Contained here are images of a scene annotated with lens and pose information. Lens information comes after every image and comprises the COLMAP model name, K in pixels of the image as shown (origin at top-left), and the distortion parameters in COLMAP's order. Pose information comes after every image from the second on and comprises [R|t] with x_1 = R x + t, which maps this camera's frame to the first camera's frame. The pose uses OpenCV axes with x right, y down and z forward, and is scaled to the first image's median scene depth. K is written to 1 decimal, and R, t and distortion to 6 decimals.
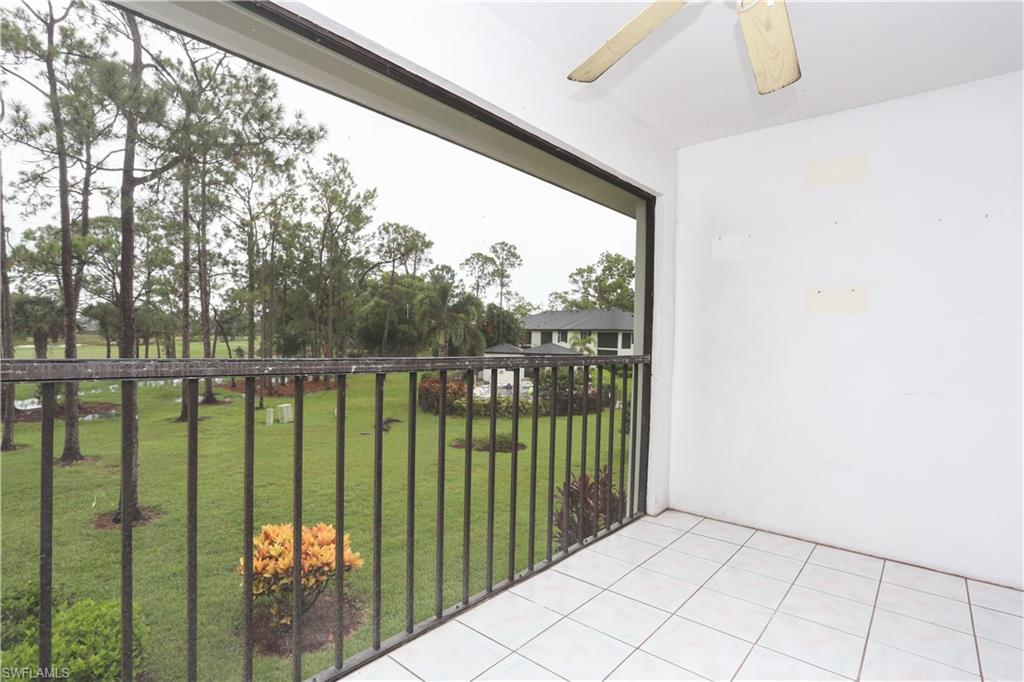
lens RADIAL K [[499.2, 0, 509.9], [0, 499.2, 339.7], [0, 0, 1]] dist [-0.064724, 0.027594]
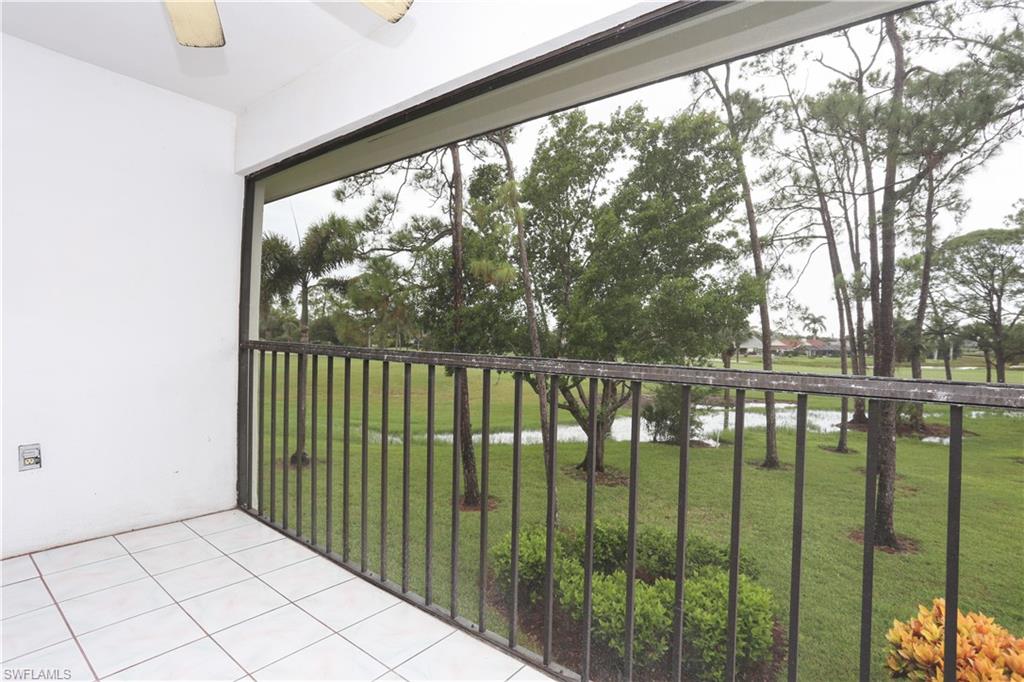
lens RADIAL K [[499.2, 0, 509.9], [0, 499.2, 339.7], [0, 0, 1]] dist [-0.064724, 0.027594]
pose [[0.051974, -0.020021, -0.998448, 0.151956], [-0.026027, 0.999432, -0.021395, 0.002914], [0.998309, 0.027098, 0.051423, 0.182299]]
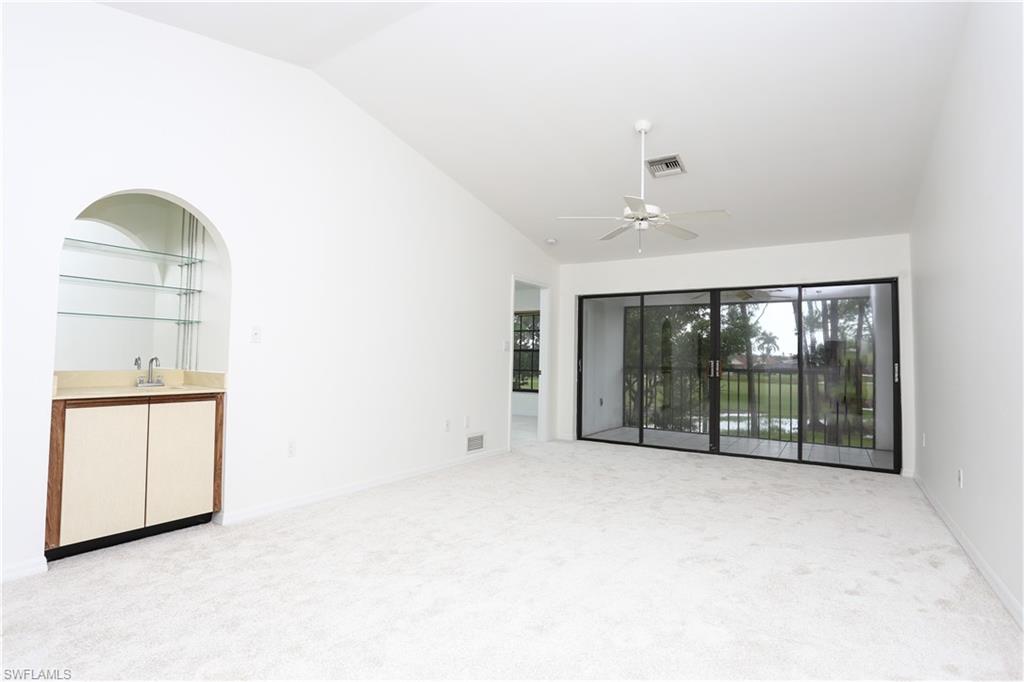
lens RADIAL K [[499.2, 0, 509.9], [0, 499.2, 339.7], [0, 0, 1]] dist [-0.064724, 0.027594]
pose [[0.127924, -0.065219, -0.989637, 0.612965], [-0.012197, 0.997657, -0.067324, 0.016026], [0.991709, 0.020683, 0.126829, -0.225752]]
